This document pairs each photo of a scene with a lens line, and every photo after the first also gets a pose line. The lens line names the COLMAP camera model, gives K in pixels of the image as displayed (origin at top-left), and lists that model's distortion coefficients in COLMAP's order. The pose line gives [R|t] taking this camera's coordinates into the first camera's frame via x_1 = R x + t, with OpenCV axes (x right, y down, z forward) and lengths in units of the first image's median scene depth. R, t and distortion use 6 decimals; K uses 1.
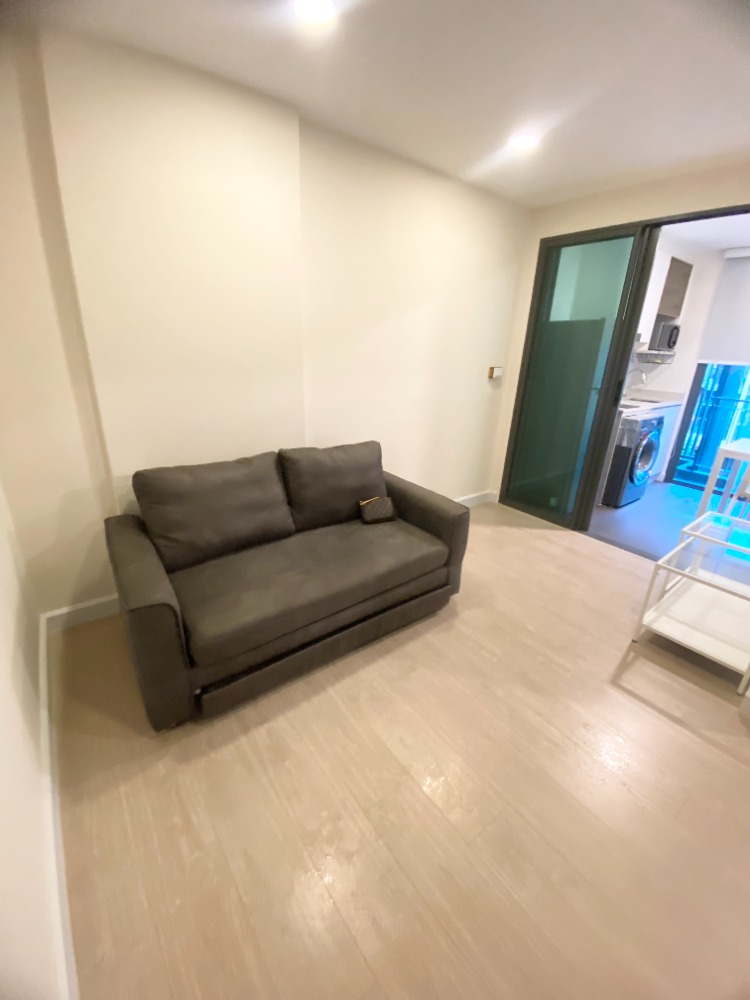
lens RADIAL K [[404.9, 0, 370.3], [0, 404.9, 497.1], [0, 0, 1]] dist [0.016527, -0.017310]
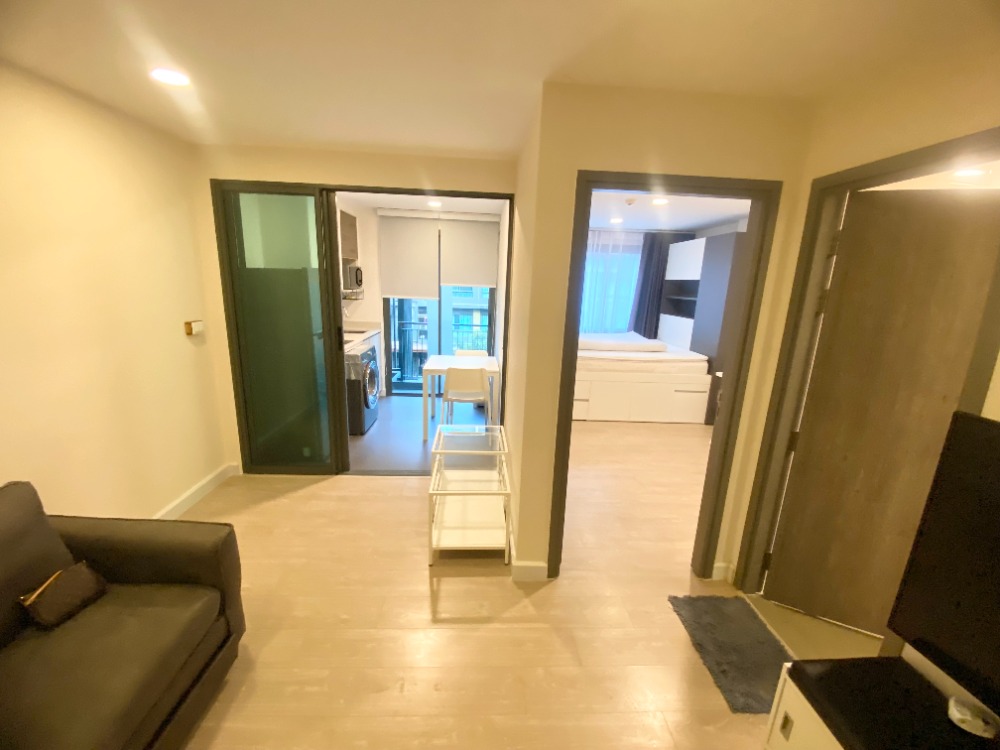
lens RADIAL K [[404.9, 0, 499.5], [0, 404.9, 377.5], [0, 0, 1]] dist [0.016527, -0.017310]
pose [[0.566628, -0.203577, 0.798429, -0.017766], [0.272097, 0.960870, 0.051894, -0.106712], [-0.777751, 0.187845, 0.599848, 0.071064]]
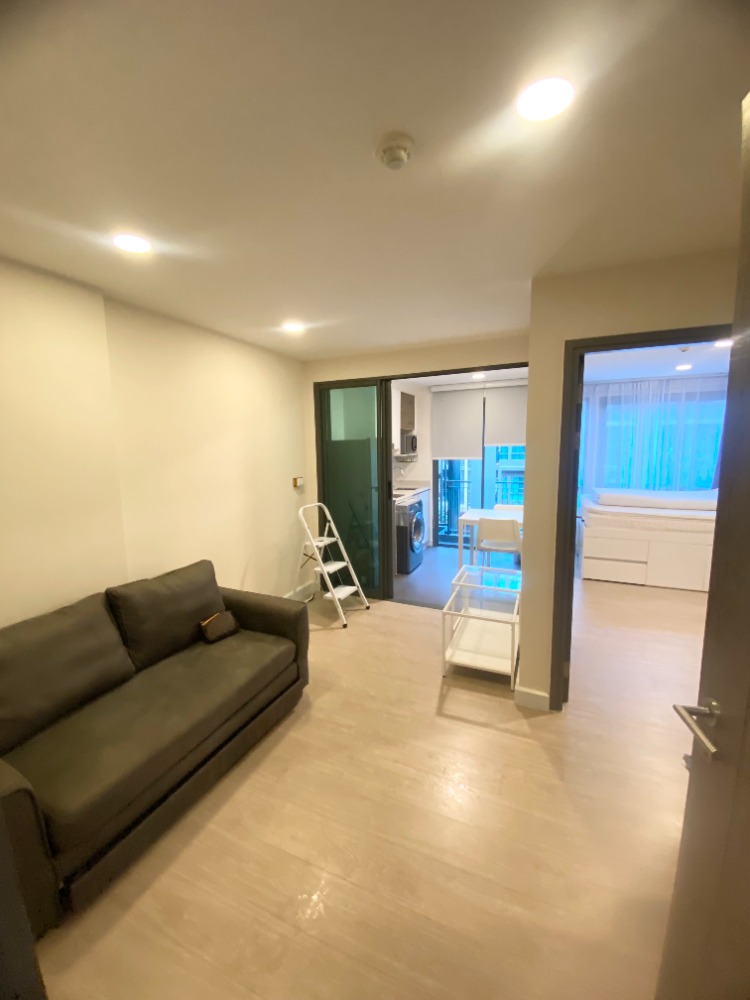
lens RADIAL K [[404.9, 0, 374.5], [0, 404.9, 498.7], [0, 0, 1]] dist [0.016527, -0.017310]
pose [[0.870499, -0.111176, 0.479449, -0.080055], [0.214108, 0.962686, -0.165509, -0.020310], [-0.443158, 0.246730, 0.861821, -0.124162]]
